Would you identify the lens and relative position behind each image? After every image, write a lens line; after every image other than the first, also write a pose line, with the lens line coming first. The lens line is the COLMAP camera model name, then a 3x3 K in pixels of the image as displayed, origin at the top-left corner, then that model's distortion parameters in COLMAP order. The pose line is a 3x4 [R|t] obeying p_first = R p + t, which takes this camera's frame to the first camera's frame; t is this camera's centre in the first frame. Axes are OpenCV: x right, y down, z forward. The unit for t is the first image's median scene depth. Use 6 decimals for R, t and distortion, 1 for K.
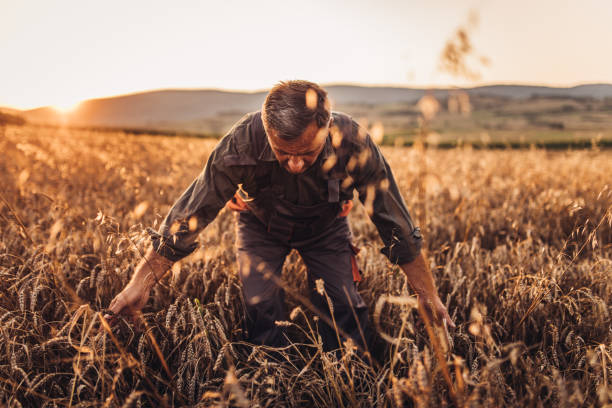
lens RADIAL K [[584.6, 0, 312.5], [0, 584.6, 207.8], [0, 0, 1]] dist [-0.033740, 0.000000]
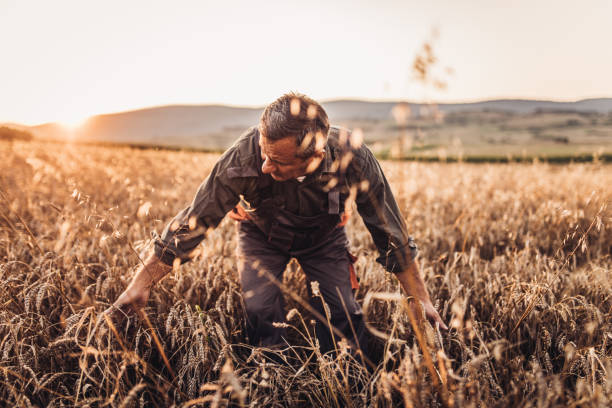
lens RADIAL K [[584.6, 0, 311.6], [0, 584.6, 206.4], [0, 0, 1]] dist [-0.033740, 0.000000]
pose [[0.999950, -0.001424, -0.009934, 0.009073], [0.001149, 0.999618, -0.027602, 0.008504], [0.009970, 0.027589, 0.999570, -0.026698]]
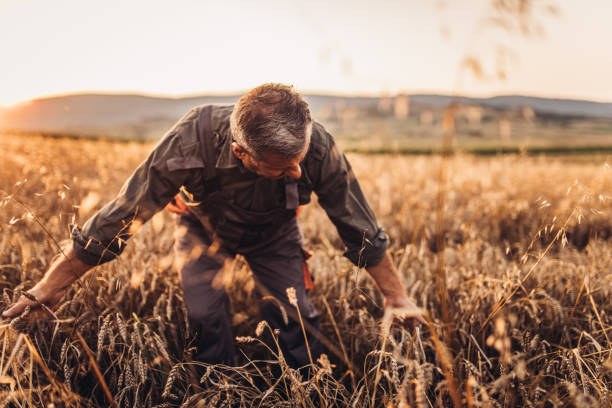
lens RADIAL K [[584.6, 0, 311.7], [0, 584.6, 206.9], [0, 0, 1]] dist [-0.033740, 0.000000]
pose [[0.992459, -0.007114, 0.122370, -0.031583], [0.008668, 0.999888, -0.012174, 0.006648], [-0.122270, 0.013142, 0.992410, 0.068920]]
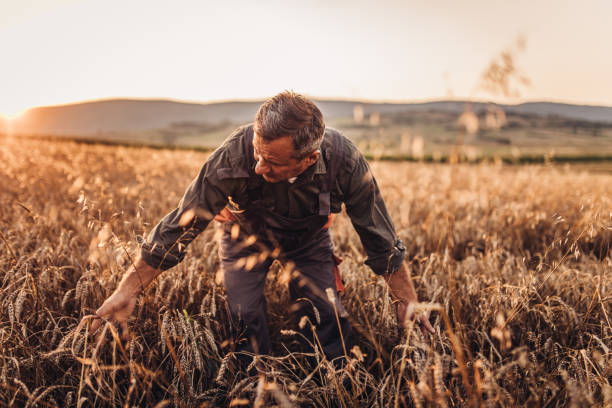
lens RADIAL K [[584.6, 0, 312.3], [0, 584.6, 205.7], [0, 0, 1]] dist [-0.033740, 0.000000]
pose [[0.996797, 0.006128, 0.079740, -0.050919], [-0.004172, 0.999687, -0.024673, 0.001737], [-0.079866, 0.024261, 0.996510, -0.010383]]
